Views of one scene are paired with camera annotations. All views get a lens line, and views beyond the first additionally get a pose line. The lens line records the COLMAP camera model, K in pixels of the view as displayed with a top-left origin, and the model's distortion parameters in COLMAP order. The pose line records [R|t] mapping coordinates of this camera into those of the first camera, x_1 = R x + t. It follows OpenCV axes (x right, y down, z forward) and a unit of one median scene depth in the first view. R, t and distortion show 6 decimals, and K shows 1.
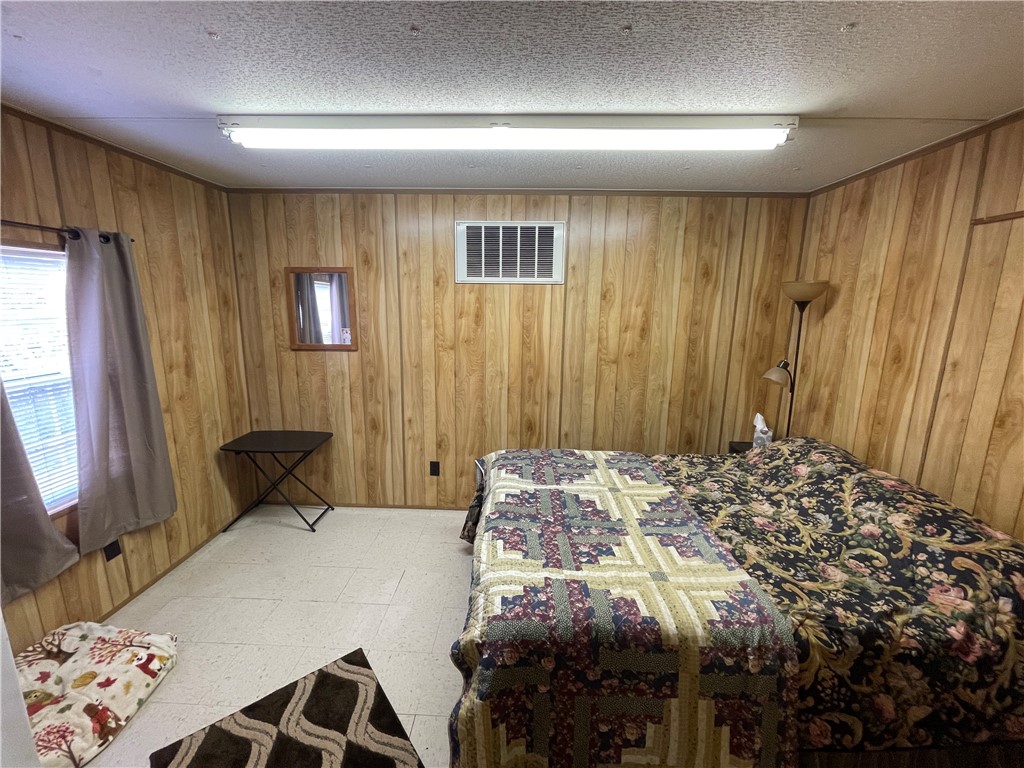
lens RADIAL K [[414.1, 0, 511.2], [0, 414.1, 381.5], [0, 0, 1]] dist [-0.003639, 0.001073]
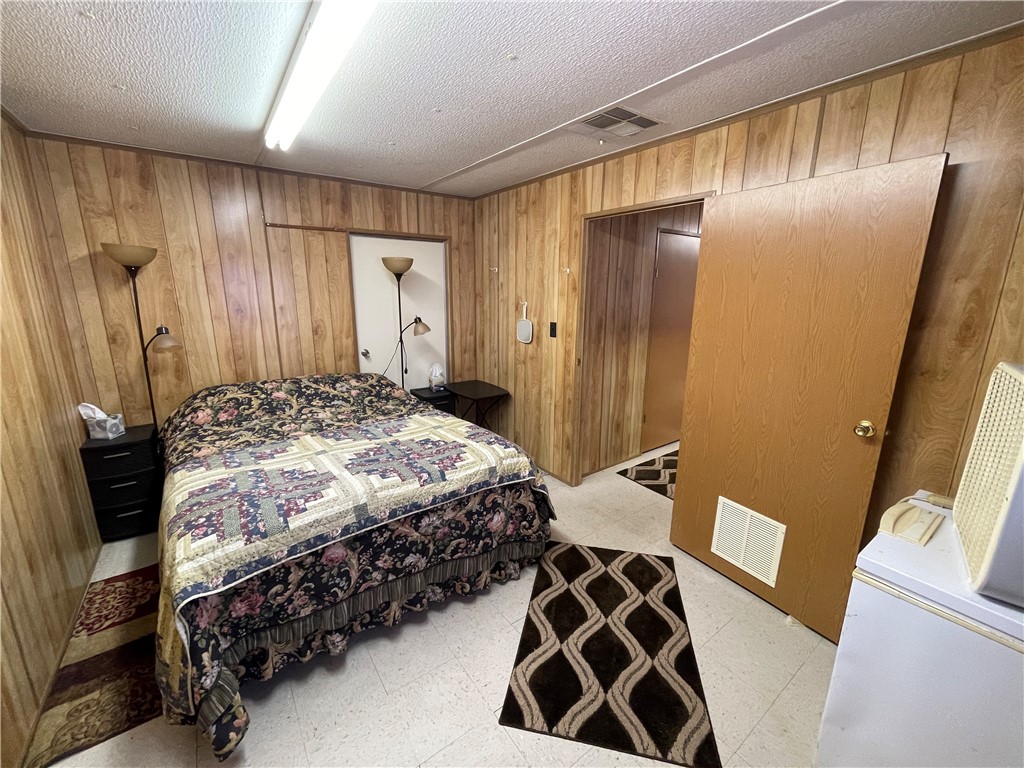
lens RADIAL K [[414.1, 0, 514.9], [0, 414.1, 379.7], [0, 0, 1]] dist [-0.003639, 0.001073]
pose [[-0.627247, -0.189178, 0.755495, -0.852843], [0.129346, 0.931275, 0.340582, -0.209824], [-0.768004, 0.311350, -0.559670, 1.224904]]
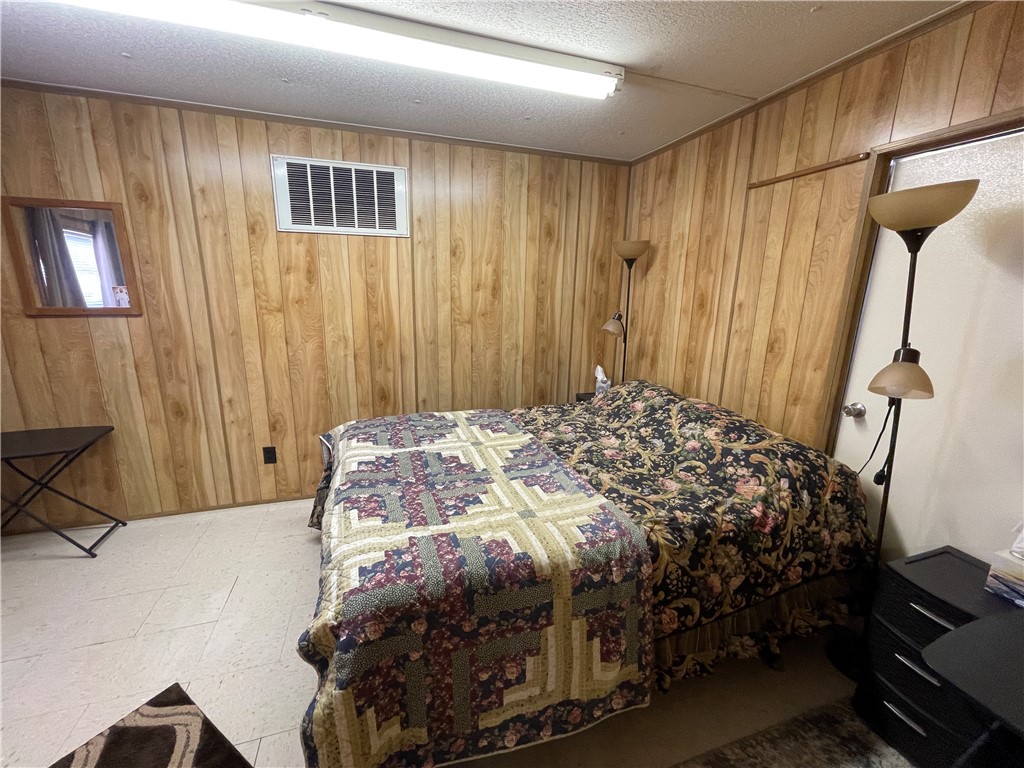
lens RADIAL K [[414.1, 0, 511.0], [0, 414.1, 381.5], [0, 0, 1]] dist [-0.003639, 0.001073]
pose [[0.938788, -0.072228, 0.336839, 0.007989], [0.057794, 0.996937, 0.052695, 0.073762], [-0.339613, -0.030002, 0.940087, 0.068384]]
